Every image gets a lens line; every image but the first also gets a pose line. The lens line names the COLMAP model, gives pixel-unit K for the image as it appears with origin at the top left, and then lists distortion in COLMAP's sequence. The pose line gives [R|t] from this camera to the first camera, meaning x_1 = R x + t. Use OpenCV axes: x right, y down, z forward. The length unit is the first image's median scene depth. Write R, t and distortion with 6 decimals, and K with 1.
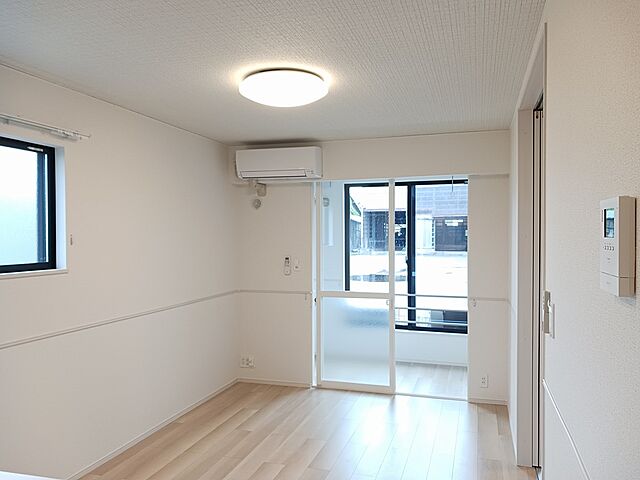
lens RADIAL K [[509.1, 0, 319.5], [0, 509.1, 239.1], [0, 0, 1]] dist [0.000496, -0.014224]
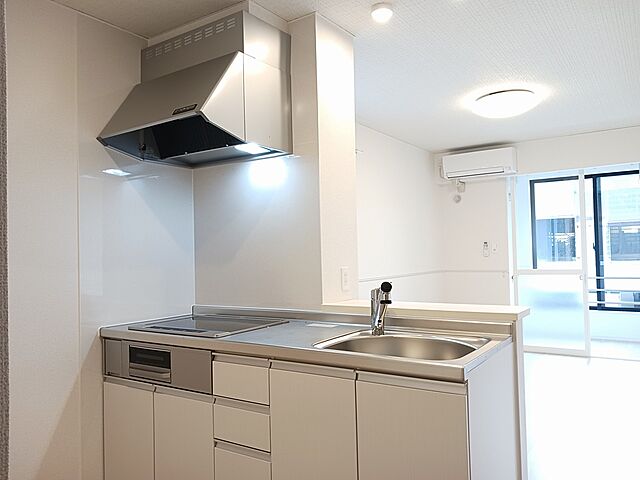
lens RADIAL K [[509.1, 0, 320.7], [0, 509.1, 239.9], [0, 0, 1]] dist [0.000496, -0.014224]
pose [[0.957404, -0.027457, -0.287444, -0.090396], [0.019219, 0.999321, -0.031443, 0.060937], [0.288112, 0.024579, 0.957281, -0.255178]]
